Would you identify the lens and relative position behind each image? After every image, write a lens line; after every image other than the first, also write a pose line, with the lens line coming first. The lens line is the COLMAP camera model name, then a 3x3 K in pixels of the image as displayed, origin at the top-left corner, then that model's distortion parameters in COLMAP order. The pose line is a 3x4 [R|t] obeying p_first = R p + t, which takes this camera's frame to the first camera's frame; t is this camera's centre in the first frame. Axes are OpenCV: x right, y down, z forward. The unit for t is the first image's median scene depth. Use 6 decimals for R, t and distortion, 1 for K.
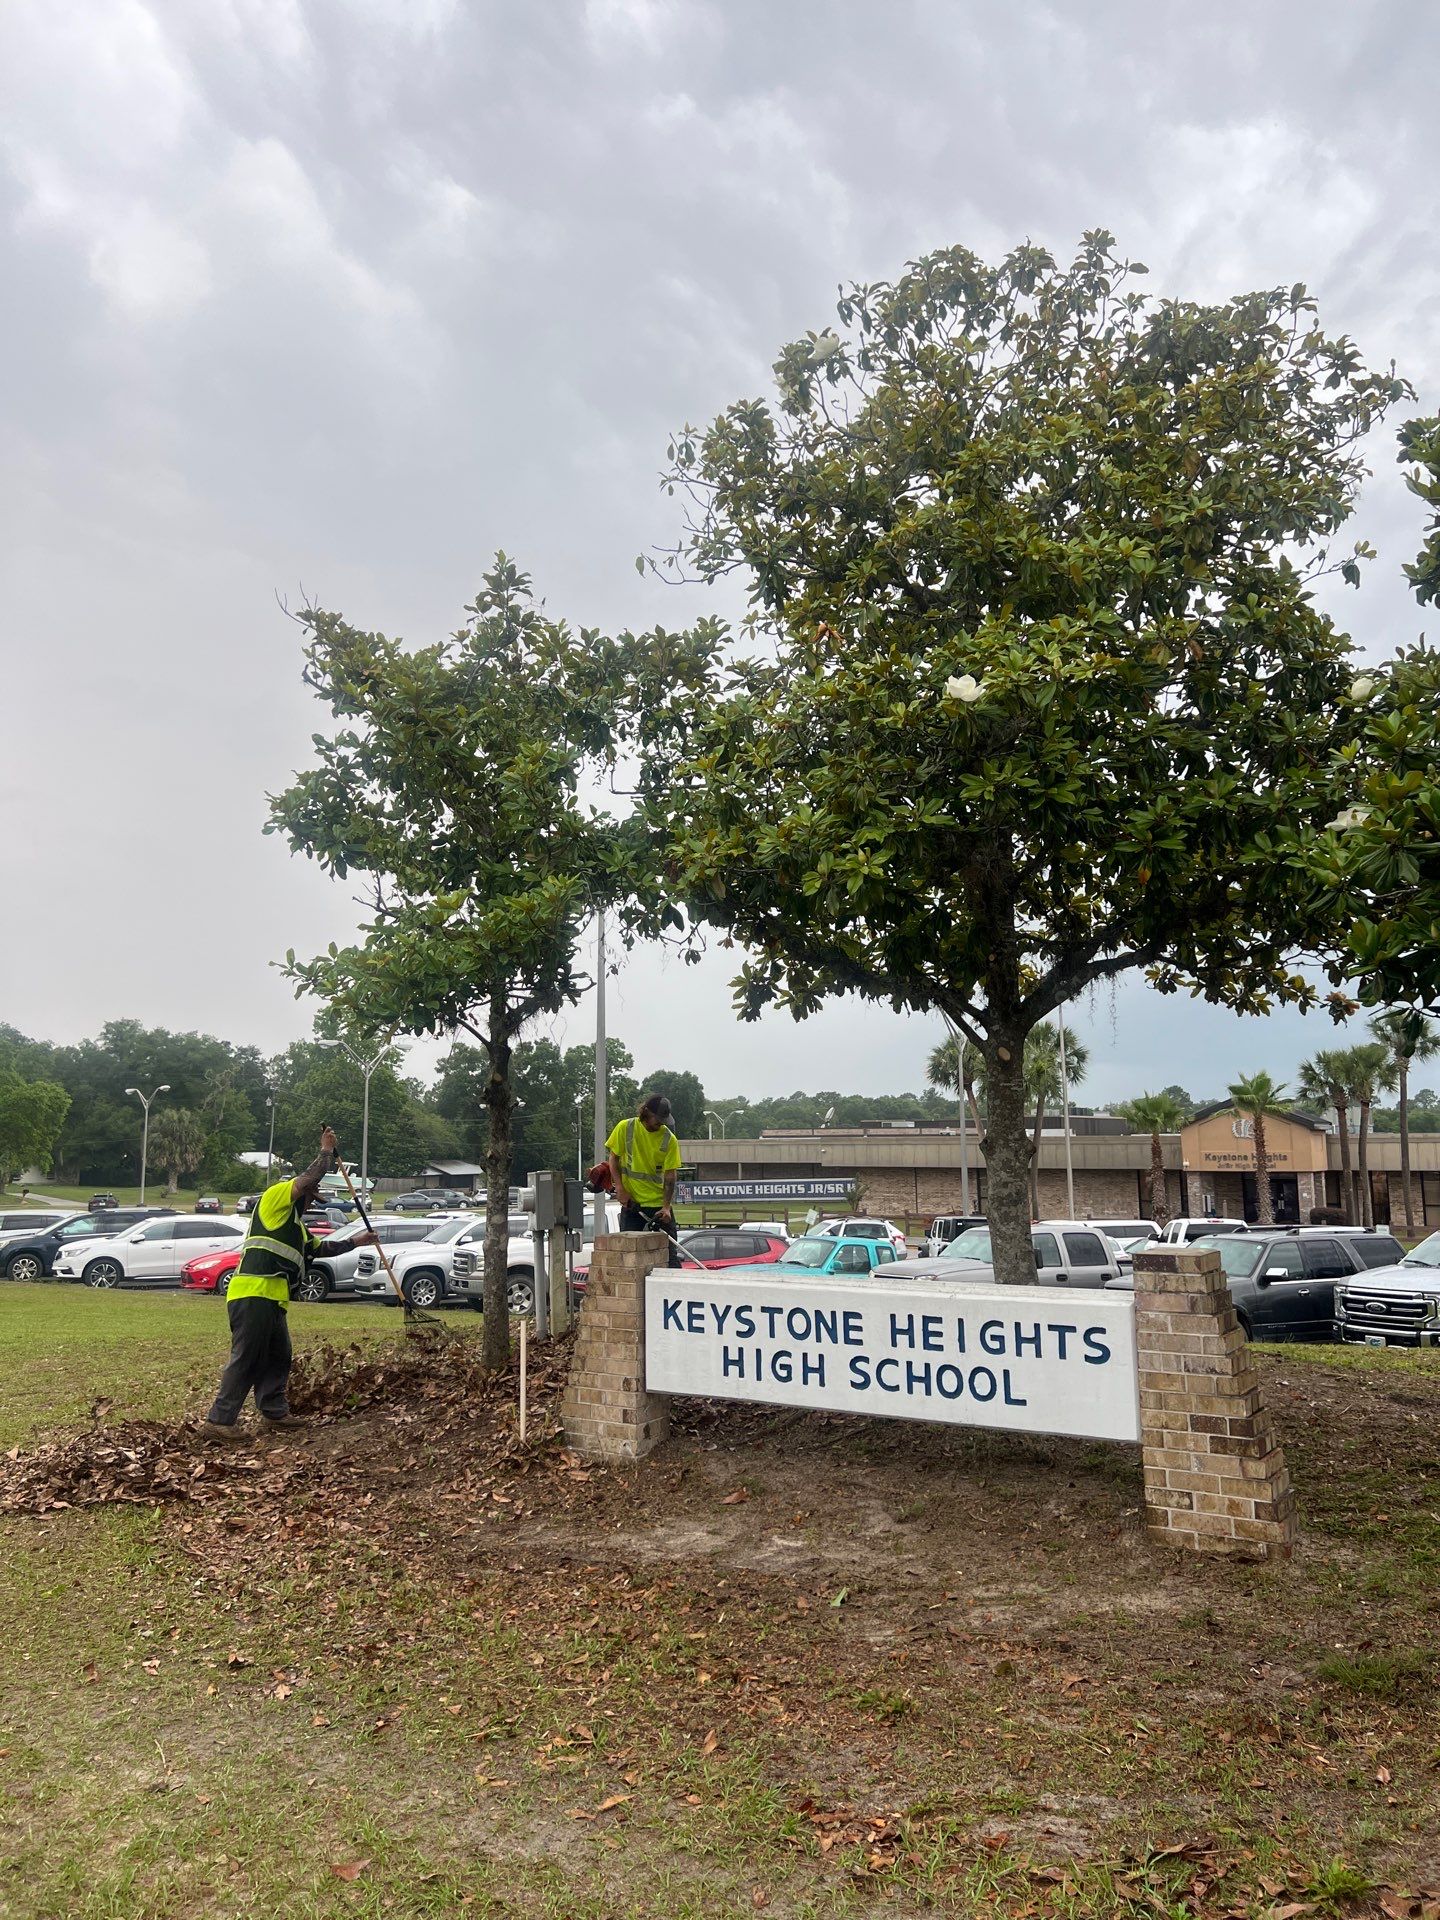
lens RADIAL K [[1431.7, 0, 726.6], [0, 1431.7, 943.1], [0, 0, 1]] dist [0.131918, -0.281783]
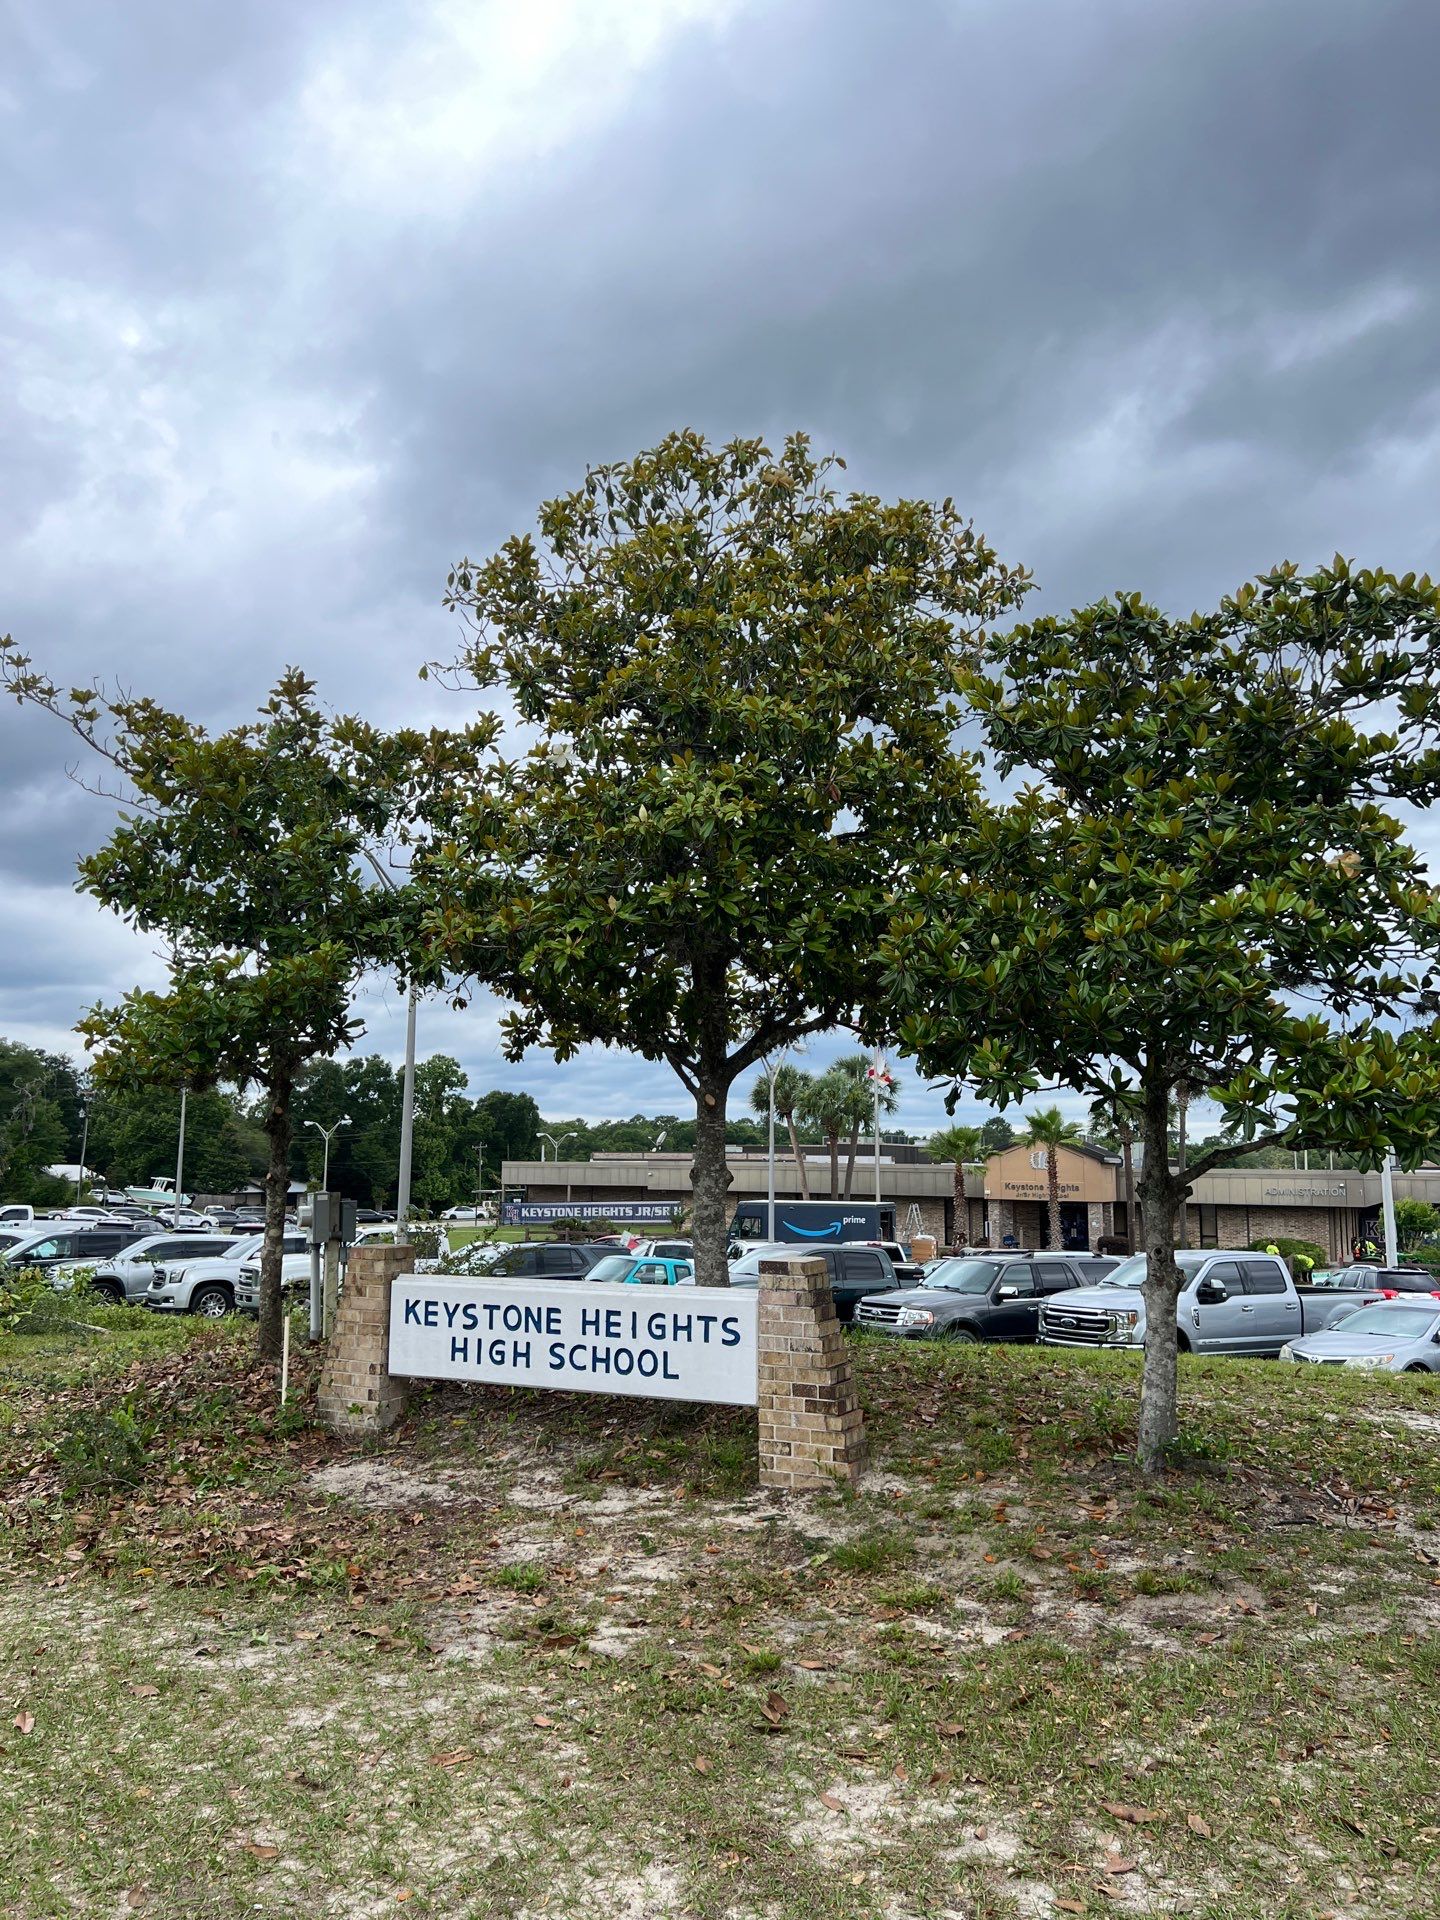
lens RADIAL K [[1434.0, 0, 732.1], [0, 1434.0, 969.6], [0, 0, 1]] dist [0.093801, -0.110427]
pose [[0.993232, 0.034303, 0.110968, 0.076948], [-0.034583, 0.999402, 0.000602, -0.036562], [-0.110881, -0.004435, 0.993824, -0.216588]]
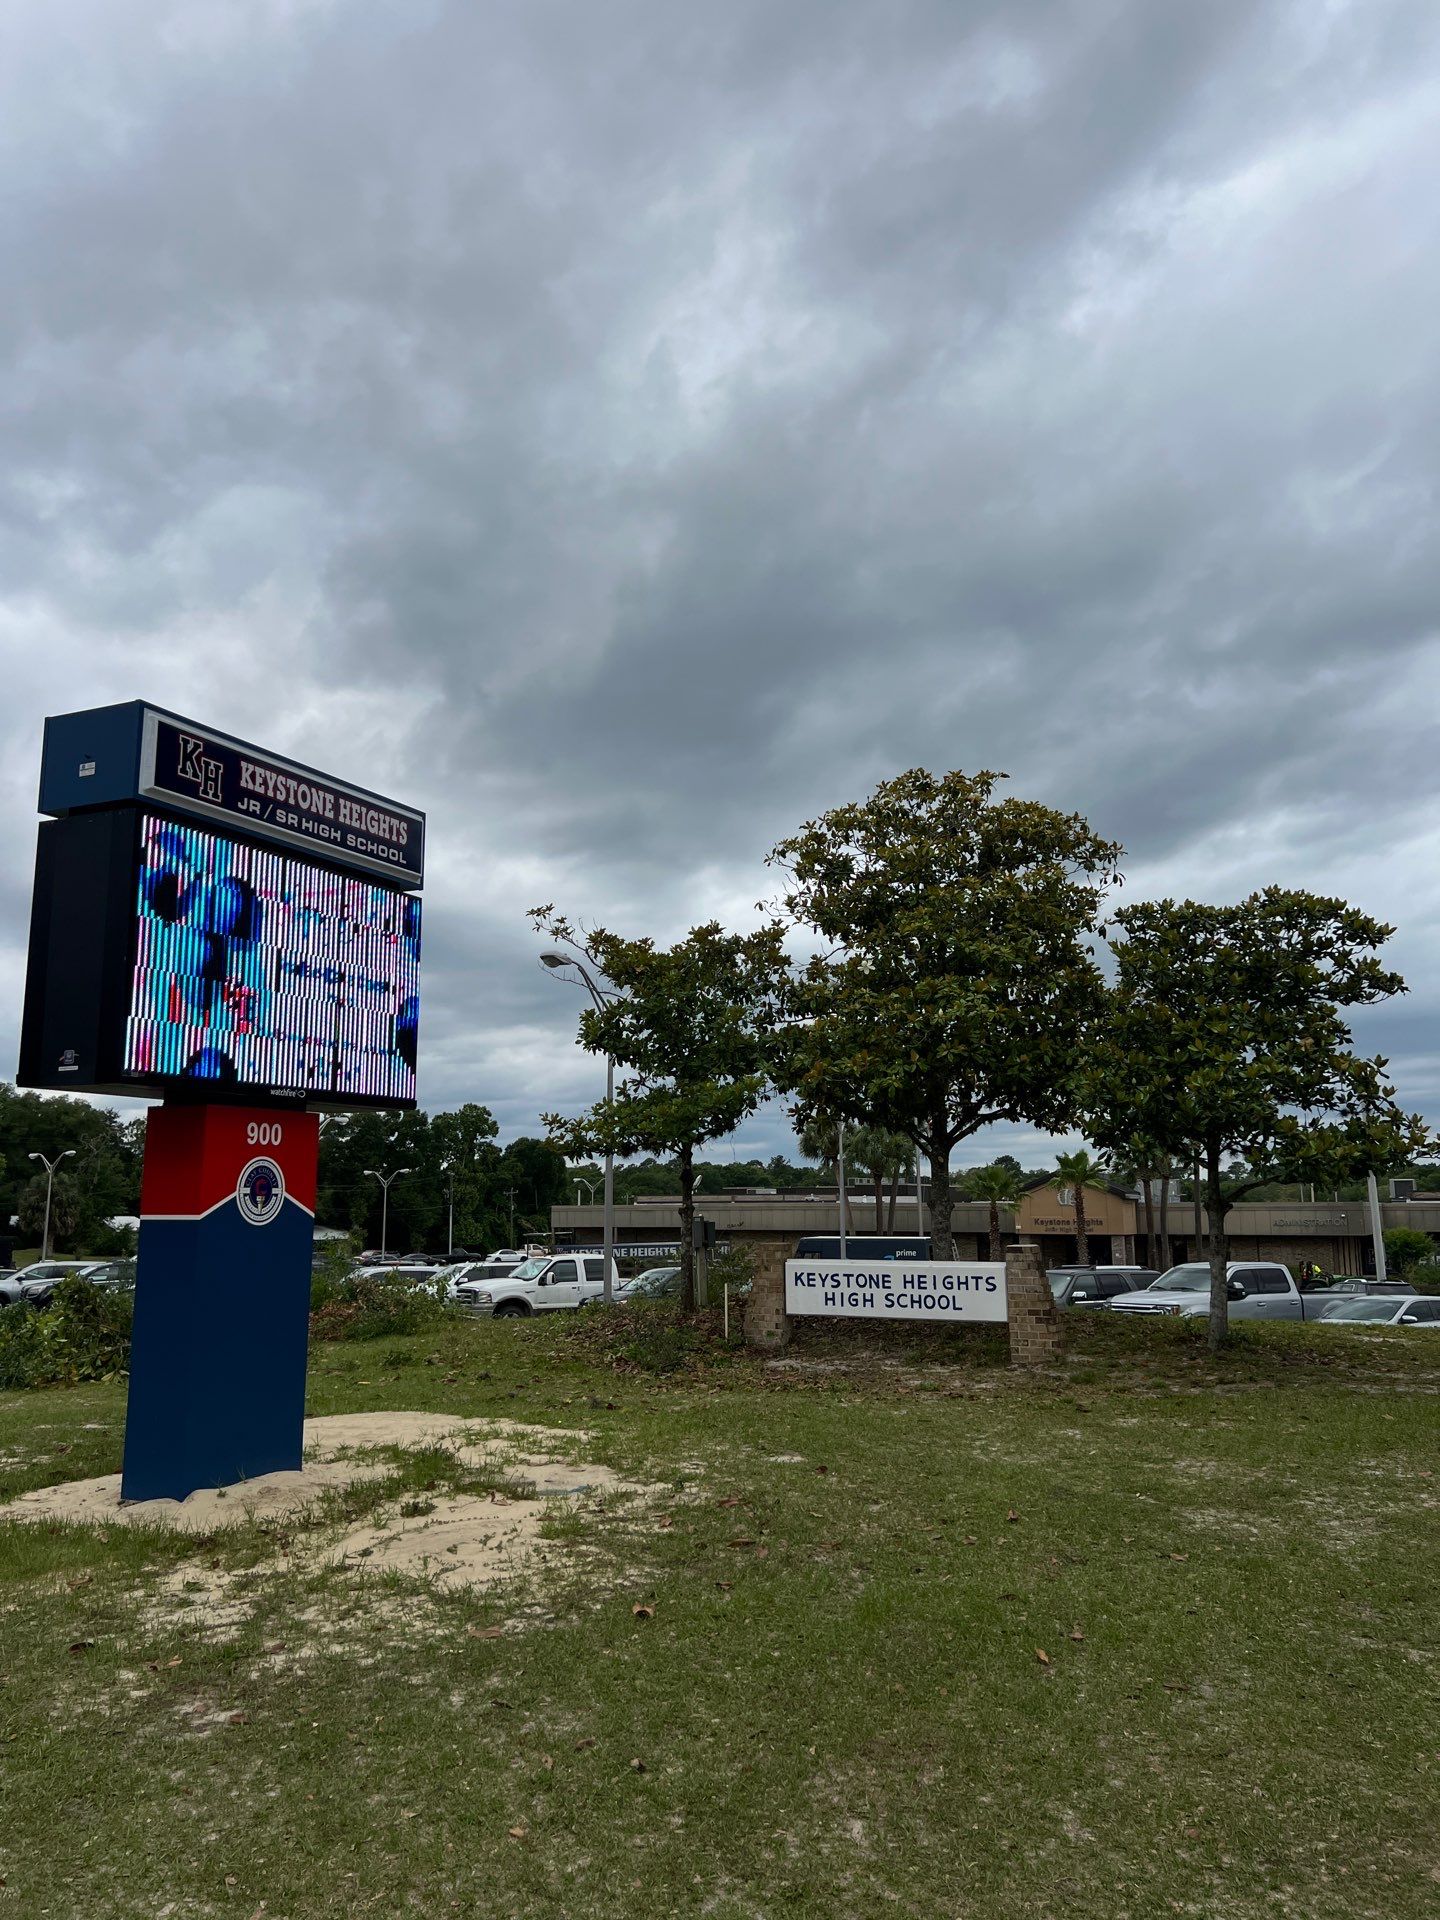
lens RADIAL K [[1430.0, 0, 712.1], [0, 1430.0, 964.5], [0, 0, 1]] dist [0.147659, -0.358330]
pose [[0.995052, 0.021933, 0.096905, -0.358630], [-0.018947, 0.999320, -0.031630, -0.138451], [-0.097533, 0.029638, 0.994791, -1.087459]]
